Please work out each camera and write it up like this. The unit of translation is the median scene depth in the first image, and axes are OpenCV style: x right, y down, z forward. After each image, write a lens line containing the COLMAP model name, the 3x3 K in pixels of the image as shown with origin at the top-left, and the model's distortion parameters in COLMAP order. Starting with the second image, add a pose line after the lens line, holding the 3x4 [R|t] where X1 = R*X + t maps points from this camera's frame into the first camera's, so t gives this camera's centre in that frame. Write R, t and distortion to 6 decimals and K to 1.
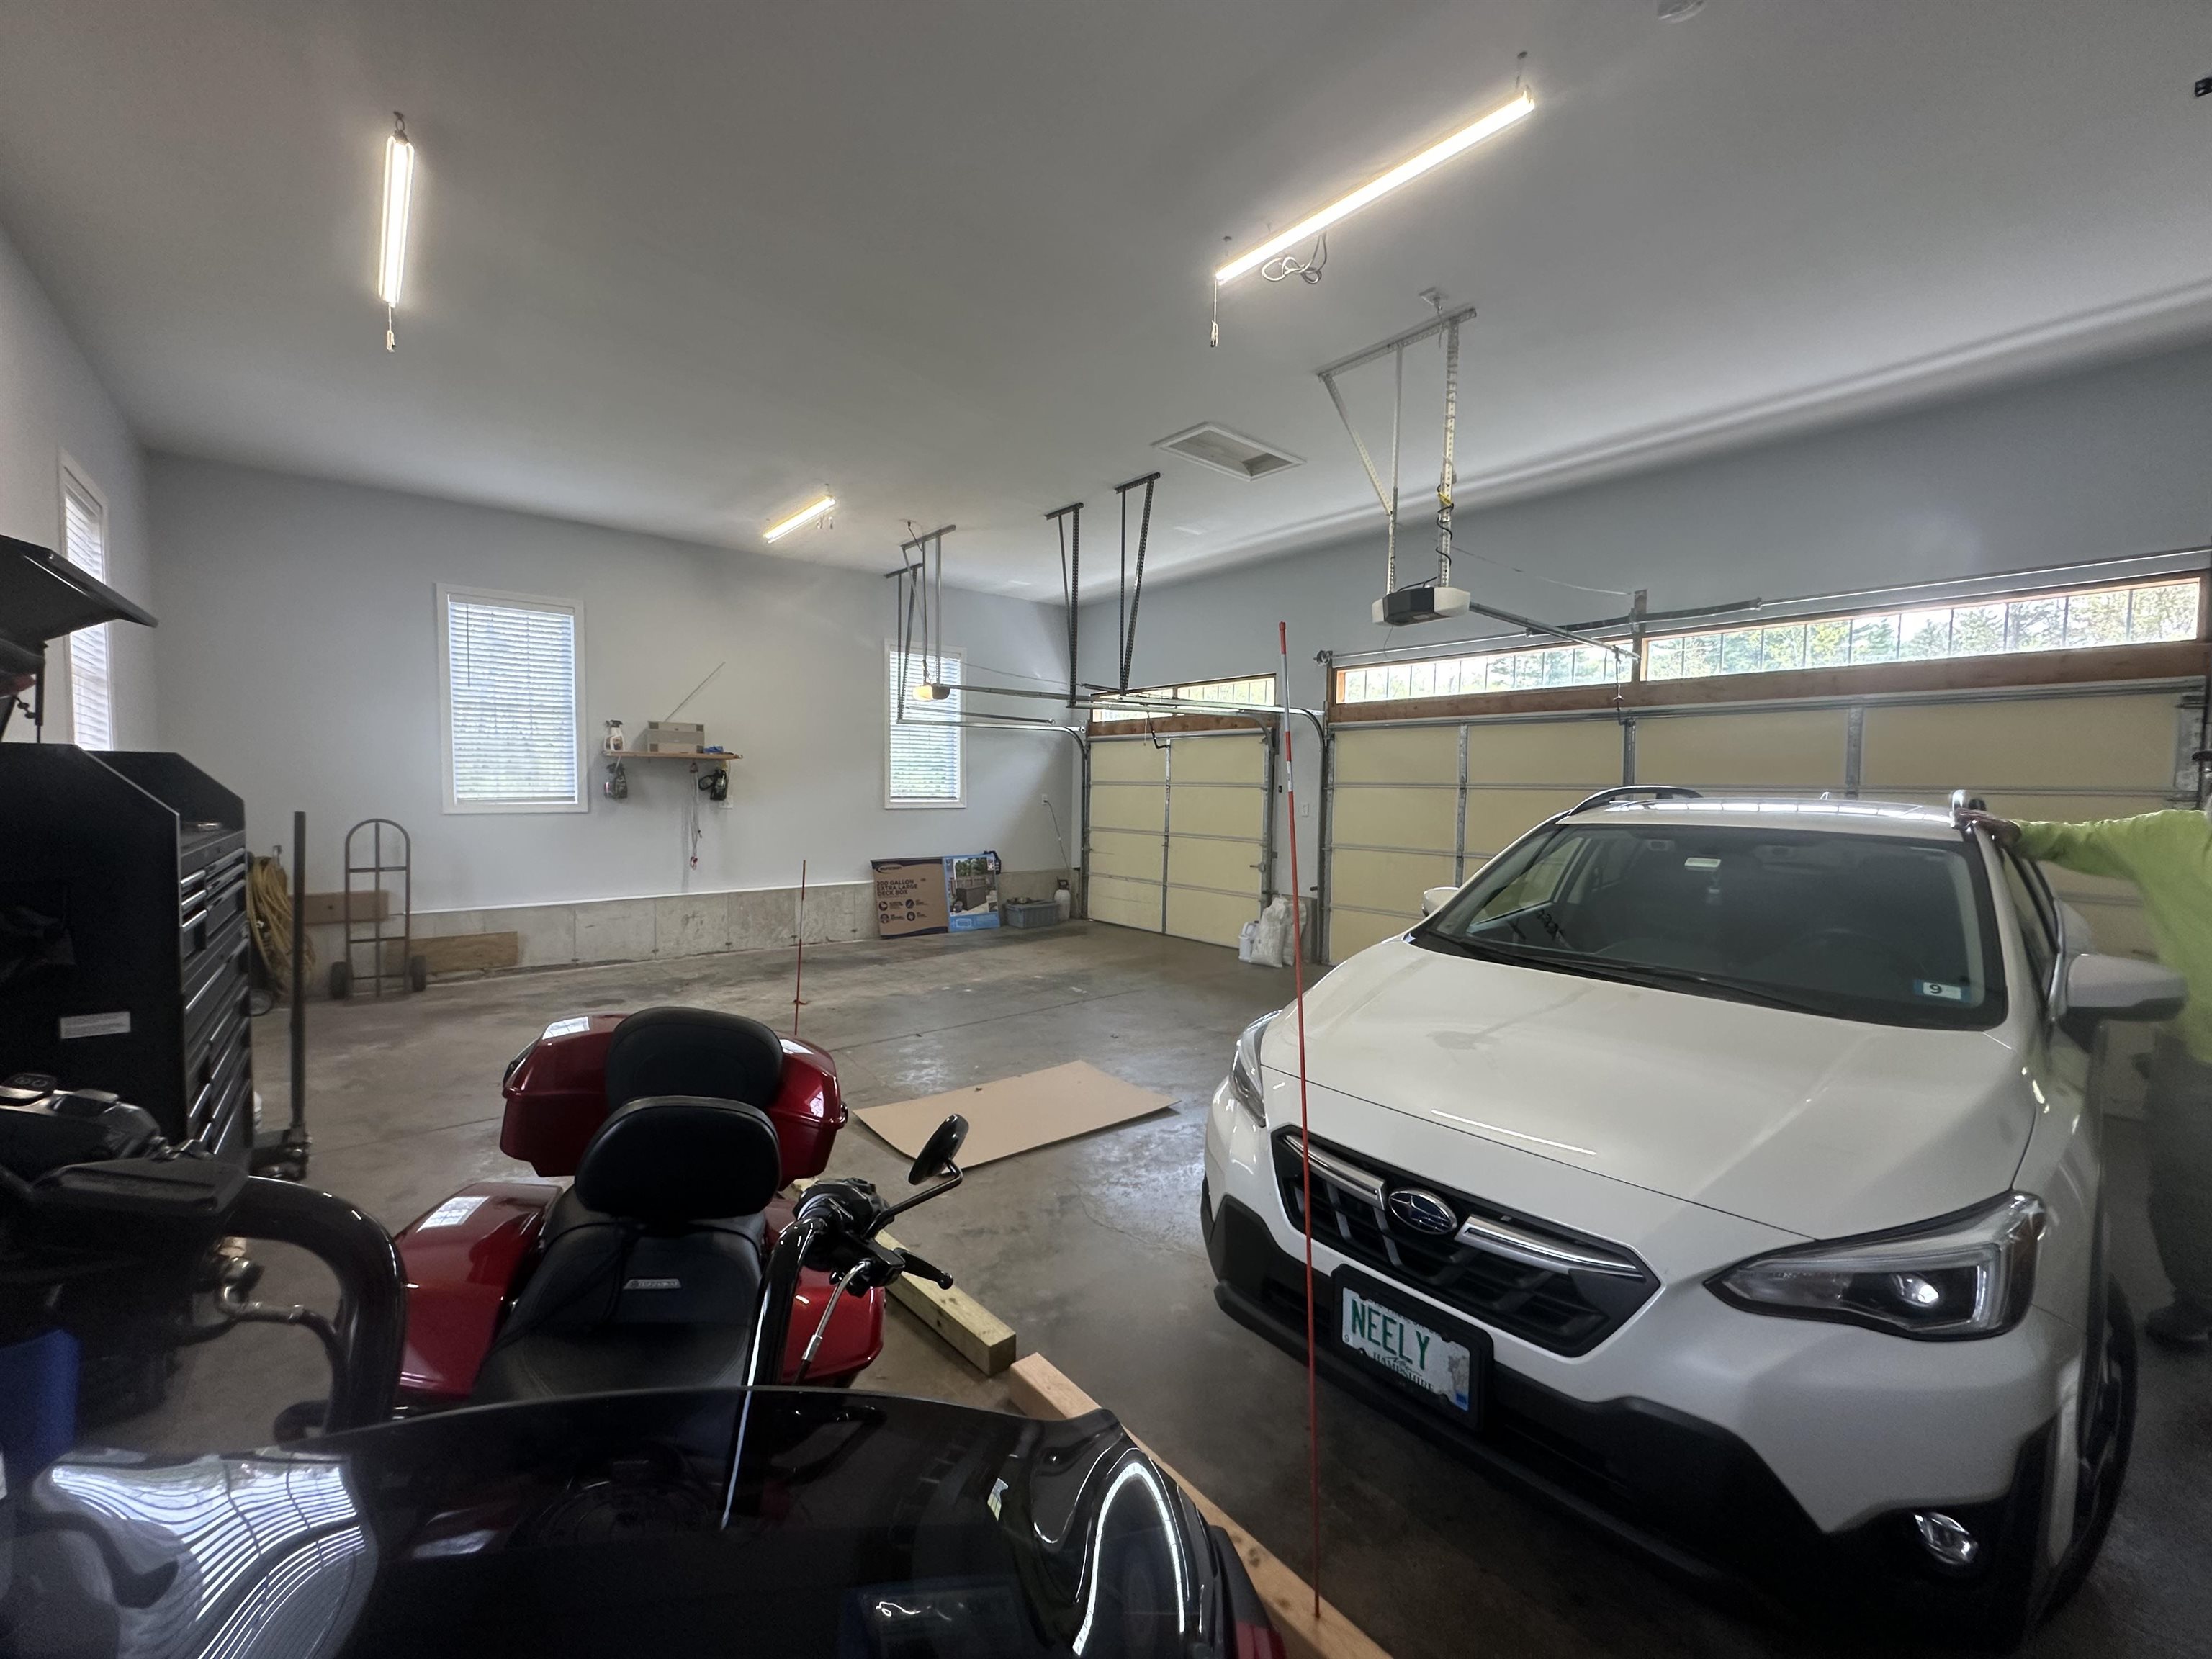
lens RADIAL K [[880.9, 0, 1100.0], [0, 880.9, 828.6], [0, 0, 1]] dist [0.000035, 0.000004]
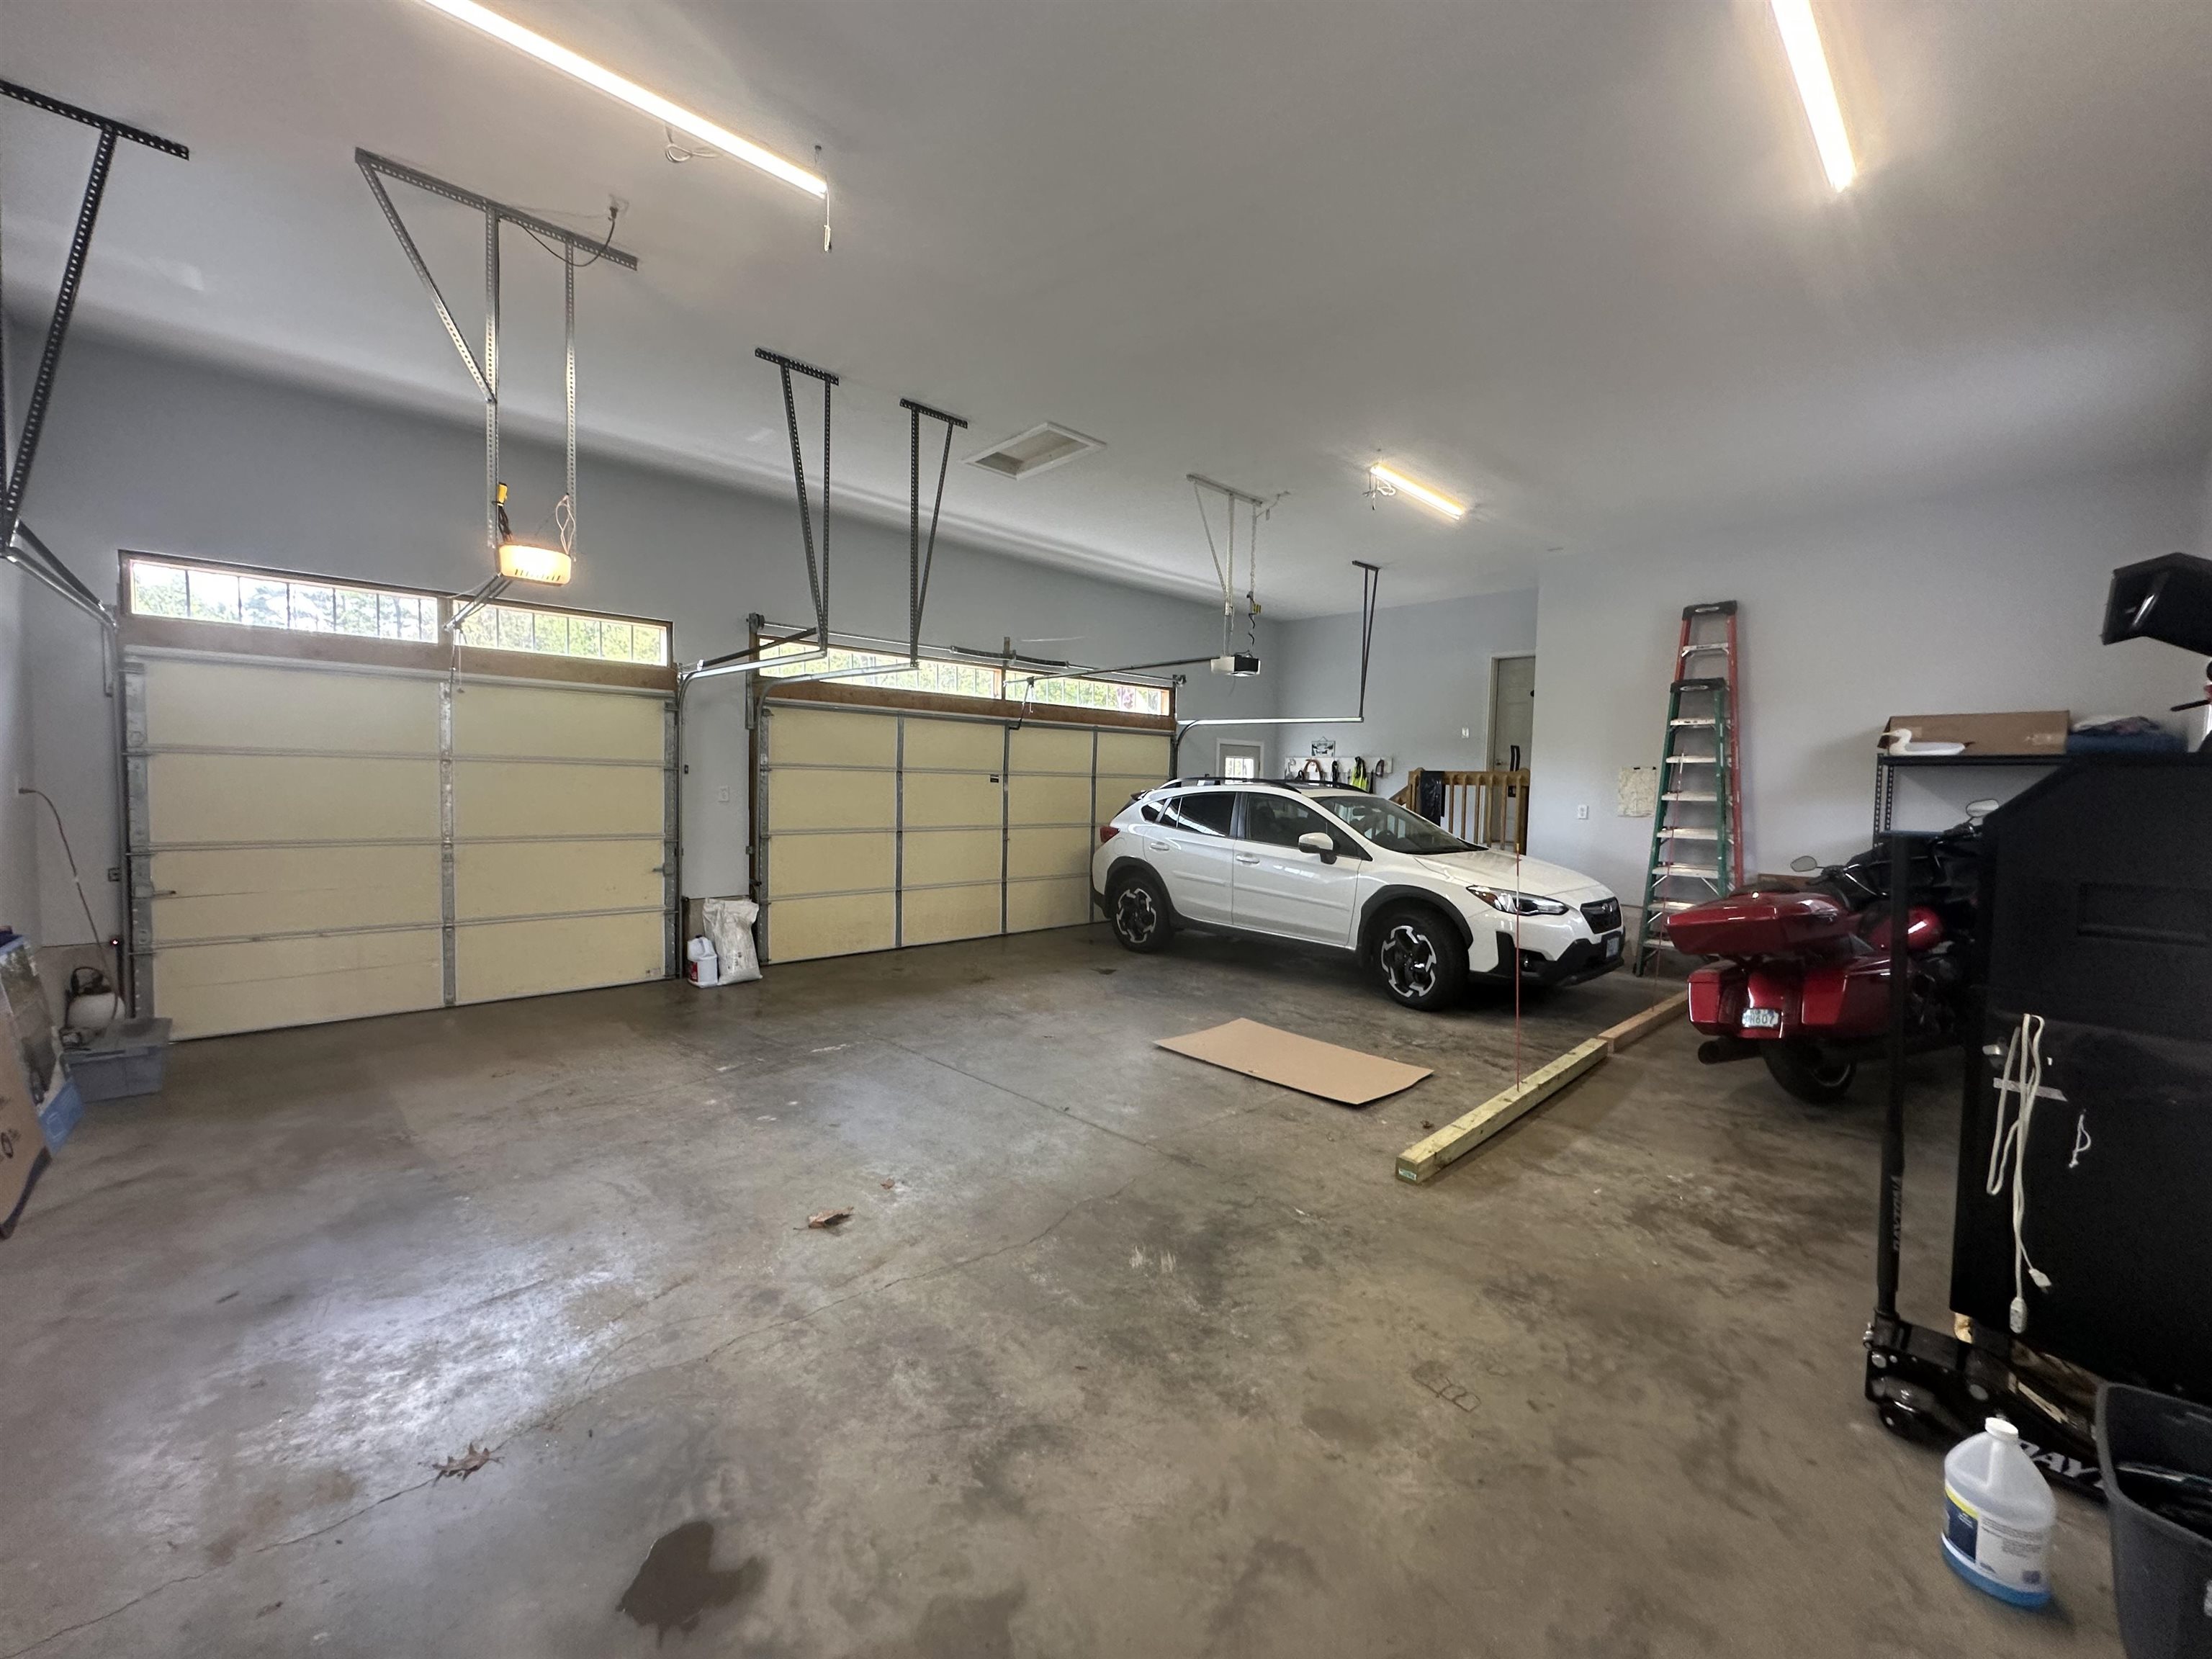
lens RADIAL K [[880.9, 0, 1100.0], [0, 880.9, 828.6], [0, 0, 1]] dist [0.000035, 0.000004]
pose [[-0.052188, -0.065136, 0.996511, -0.712562], [0.028205, 0.997376, 0.066670, -0.039325], [-0.998239, 0.031586, -0.050214, 0.761707]]
